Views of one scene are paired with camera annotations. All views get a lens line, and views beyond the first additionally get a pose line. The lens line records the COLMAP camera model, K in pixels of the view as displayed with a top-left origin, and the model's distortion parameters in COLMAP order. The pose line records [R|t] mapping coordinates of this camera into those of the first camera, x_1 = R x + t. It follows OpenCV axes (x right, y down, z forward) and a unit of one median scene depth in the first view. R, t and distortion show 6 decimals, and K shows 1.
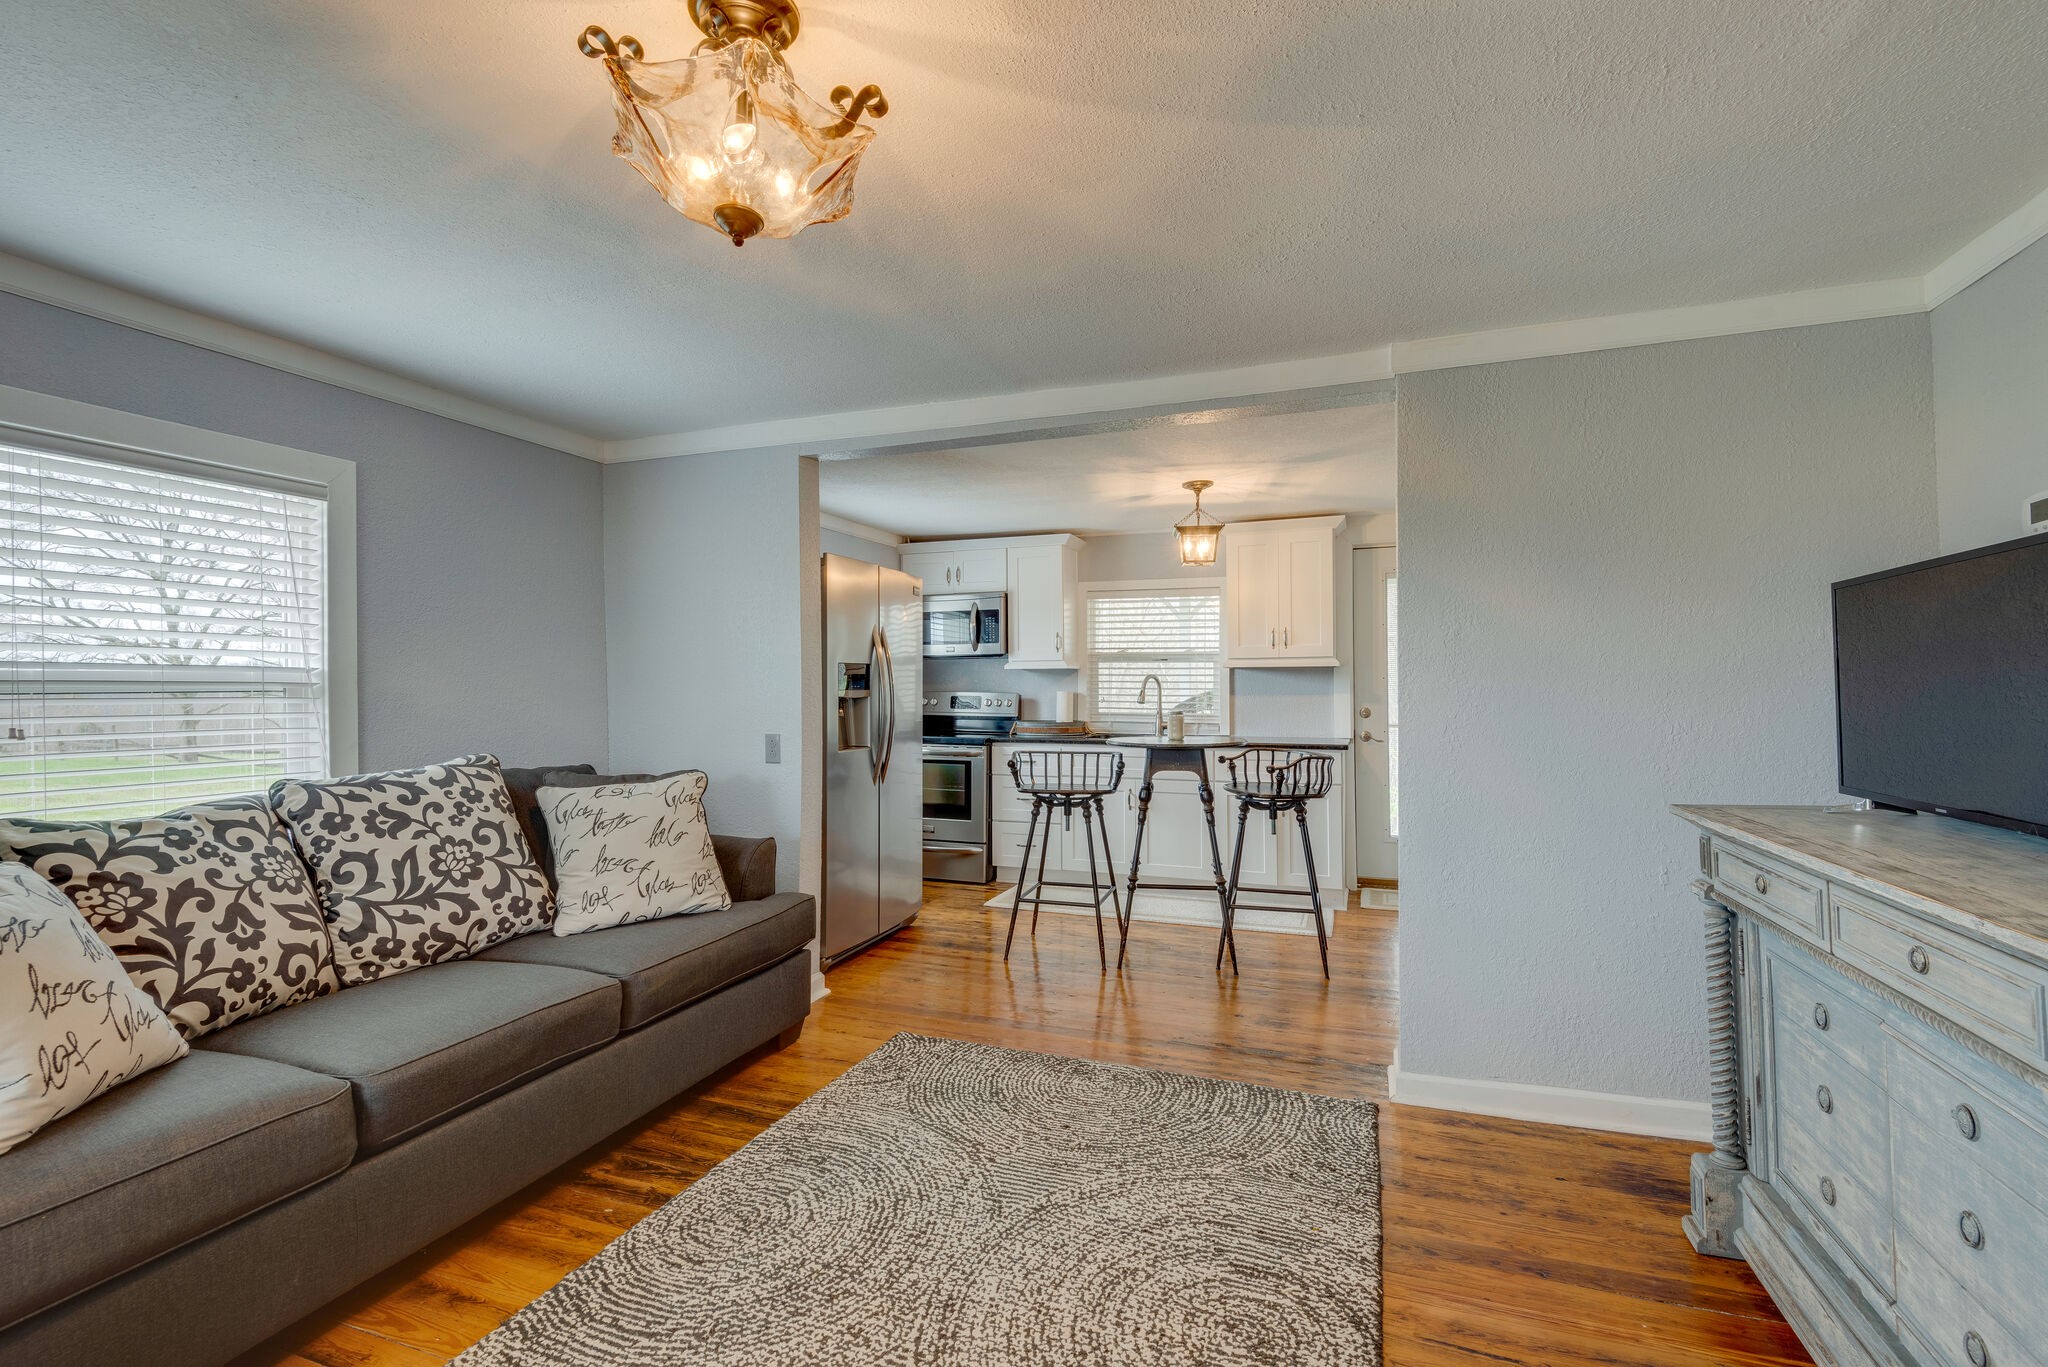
lens RADIAL K [[921.4, 0, 1019.4], [0, 921.4, 685.4], [0, 0, 1]] dist [0.031511, -0.021318]
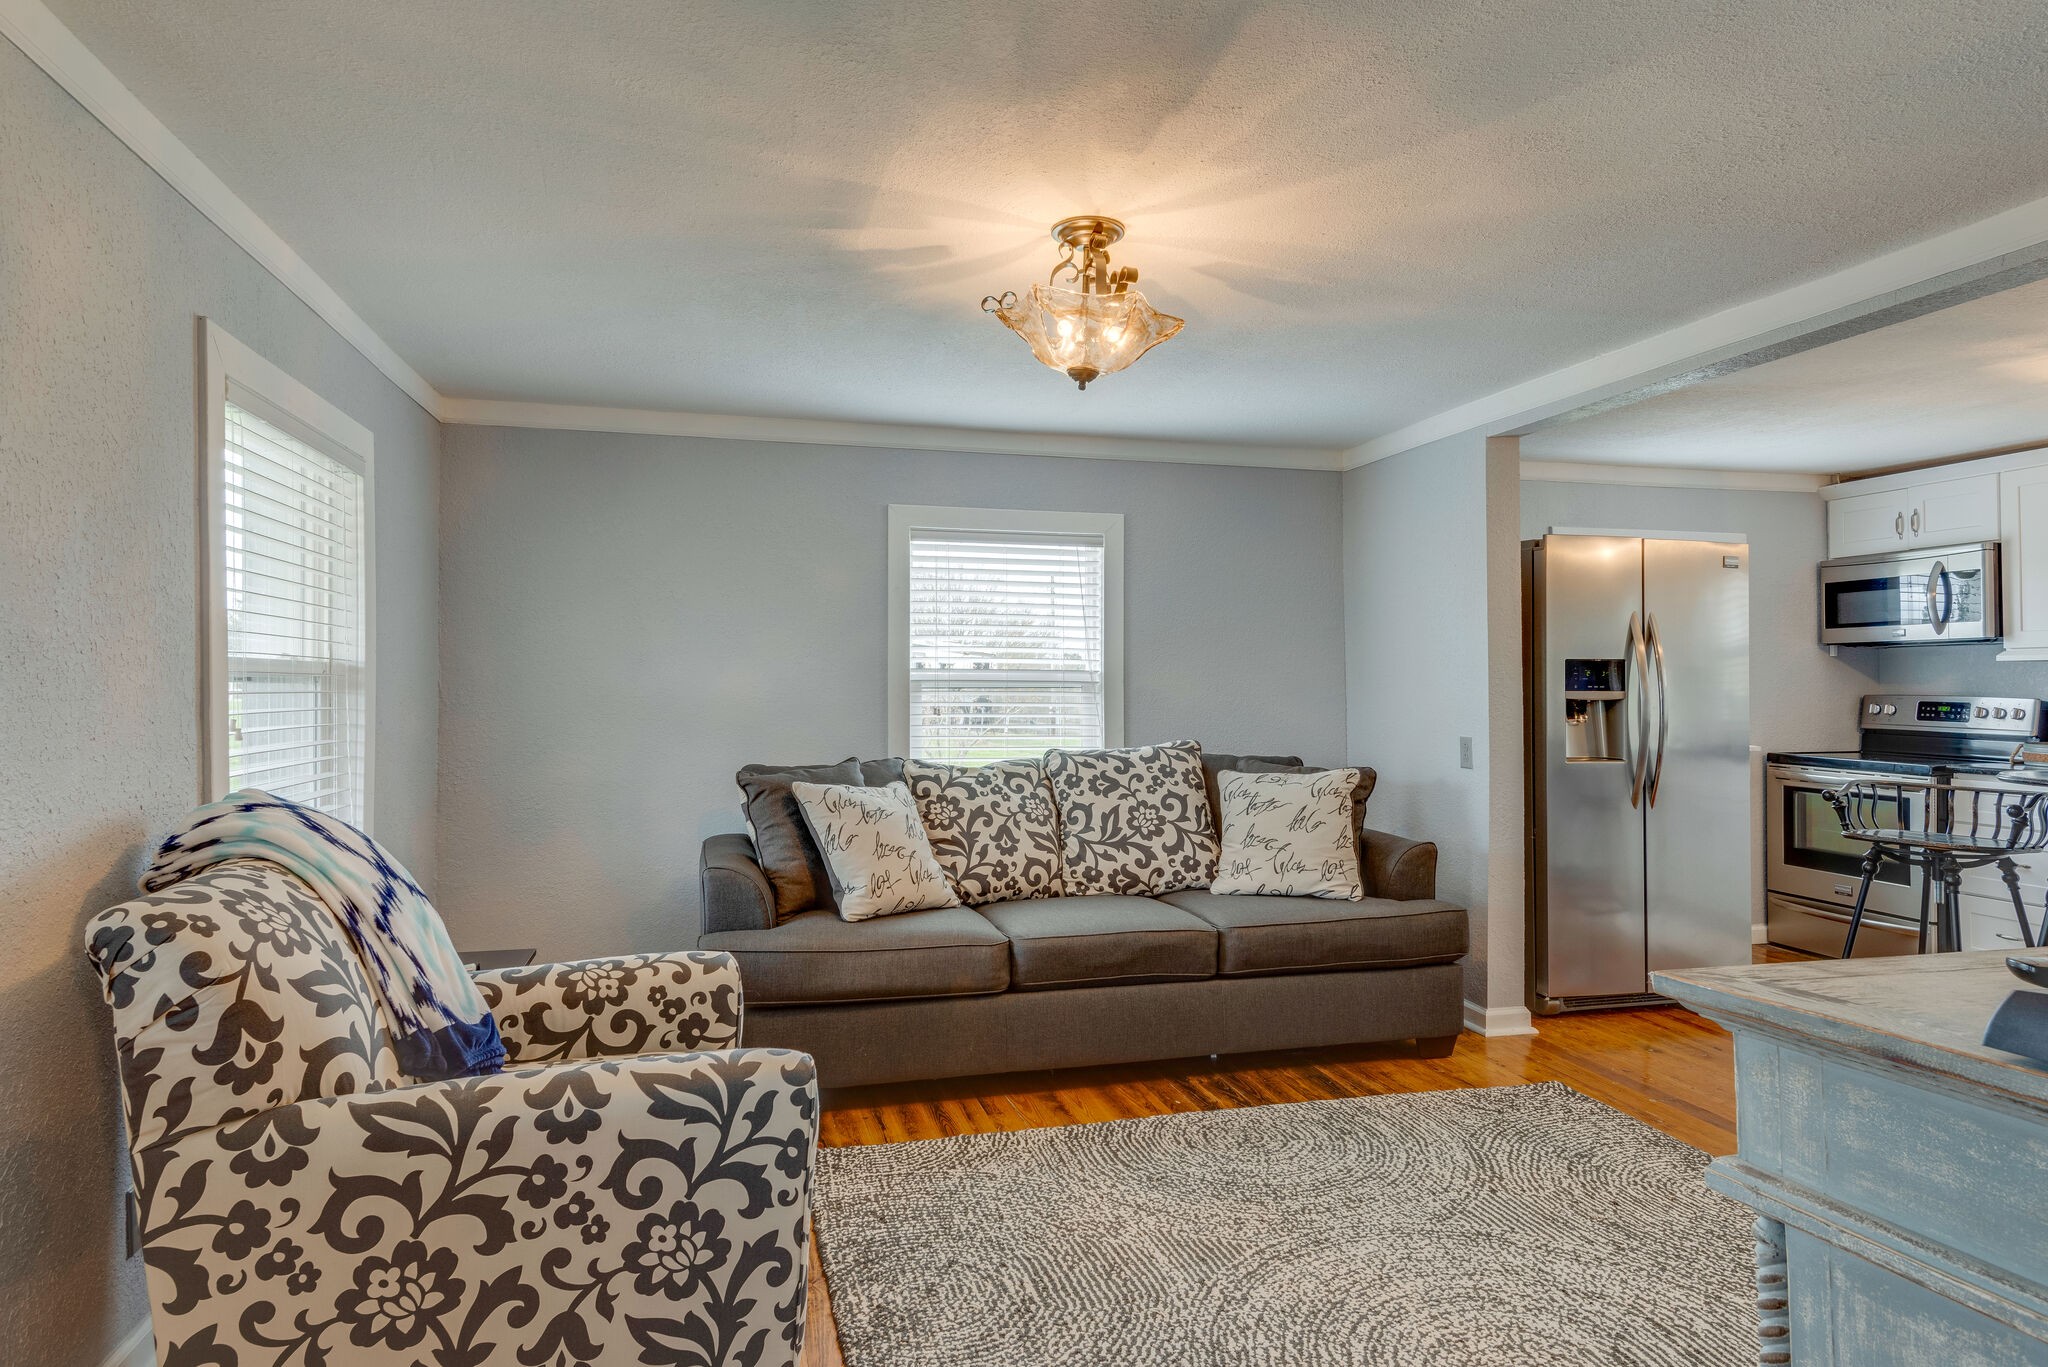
lens RADIAL K [[1164.1, 0, 1021.5], [0, 1164.1, 668.1], [0, 0, 1]] dist [0.053245, -0.031540]
pose [[0.581789, -0.007028, -0.813309, 0.602484], [-0.002864, 0.999939, -0.010689, -0.004259], [0.813335, 0.008548, 0.581733, -0.082082]]
